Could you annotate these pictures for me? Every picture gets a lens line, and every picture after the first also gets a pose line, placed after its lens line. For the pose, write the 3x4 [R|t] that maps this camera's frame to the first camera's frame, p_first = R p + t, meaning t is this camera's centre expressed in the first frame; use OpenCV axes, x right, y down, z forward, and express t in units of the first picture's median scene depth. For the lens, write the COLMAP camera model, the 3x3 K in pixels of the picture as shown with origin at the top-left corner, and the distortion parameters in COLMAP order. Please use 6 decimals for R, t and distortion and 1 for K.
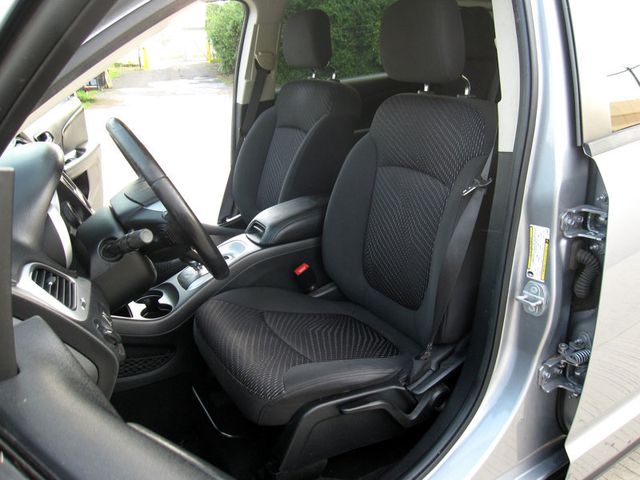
lens RADIAL K [[537.2, 0, 320.0], [0, 537.2, 240.0], [0, 0, 1]] dist [-0.043543, 0.005138]
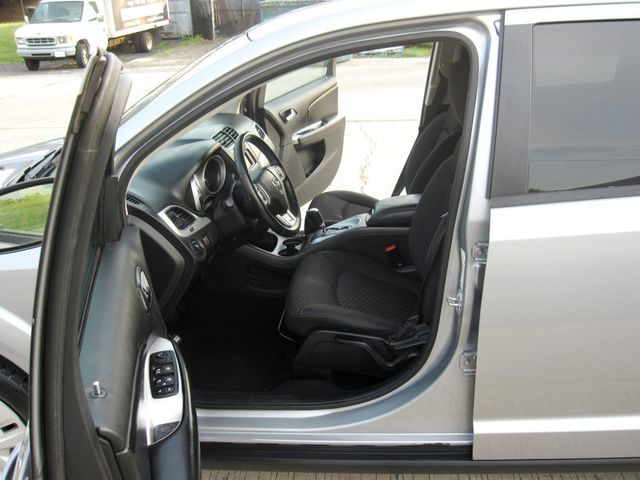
lens RADIAL K [[630.5, 0, 320.0], [0, 630.5, 240.0], [0, 0, 1]] dist [-0.006765, -0.000928]
pose [[0.802118, 0.231273, -0.550563, 0.680919], [-0.194788, 0.972863, 0.124879, -0.126394], [0.564504, 0.007075, 0.825400, -0.376736]]
